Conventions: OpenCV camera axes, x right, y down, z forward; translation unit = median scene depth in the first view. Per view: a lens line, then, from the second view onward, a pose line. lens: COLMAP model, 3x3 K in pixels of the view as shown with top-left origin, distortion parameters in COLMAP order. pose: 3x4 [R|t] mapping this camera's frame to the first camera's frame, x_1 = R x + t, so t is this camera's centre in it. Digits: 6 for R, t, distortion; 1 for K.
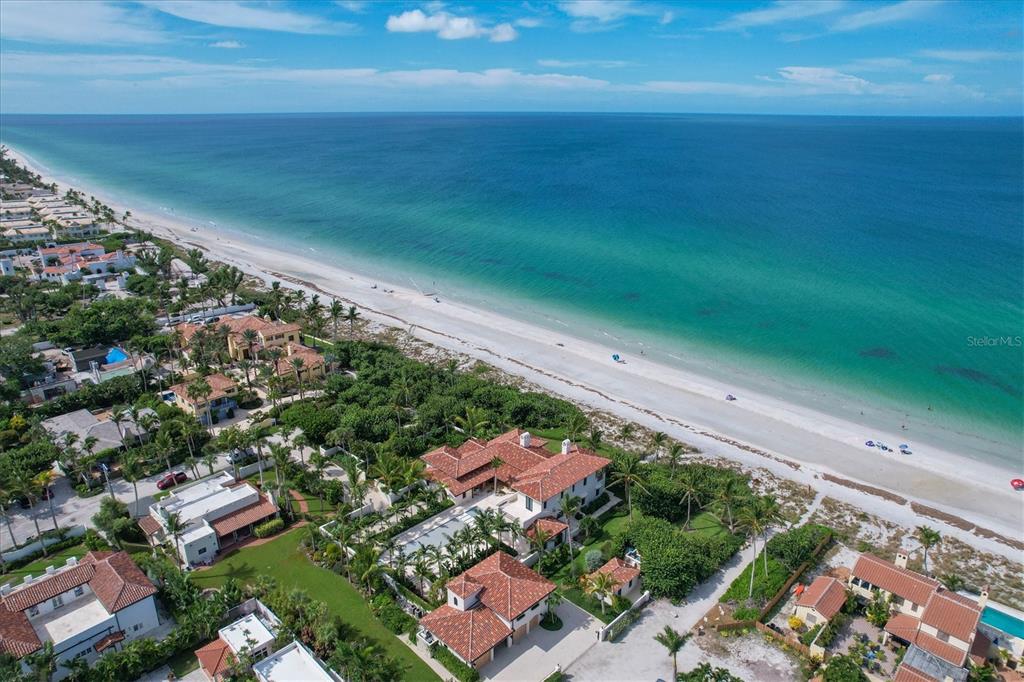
lens RADIAL K [[642.8, 0, 511.4], [0, 642.8, 338.2], [0, 0, 1]] dist [-0.000177, 0.054111]
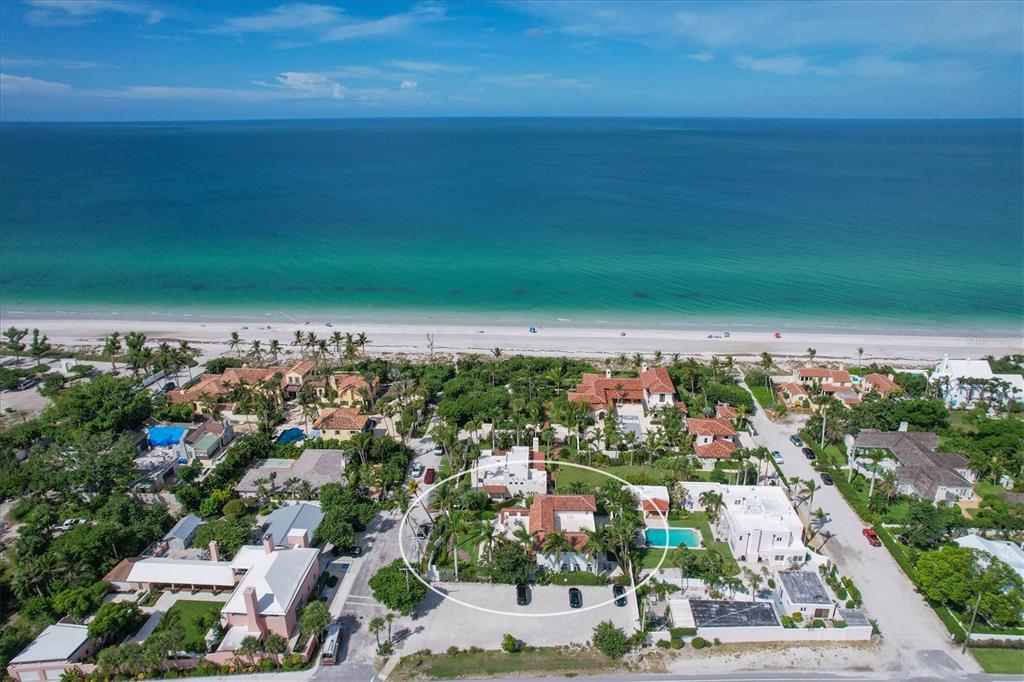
lens RADIAL K [[744.5, 0, 512.0], [0, 744.5, 341.0], [0, 0, 1]] dist [-0.108891, 0.148235]
pose [[0.744387, -0.218463, 0.631001, -0.110733], [0.241661, 0.969050, 0.050416, -0.004254], [-0.622486, 0.114960, 0.774142, -0.012933]]
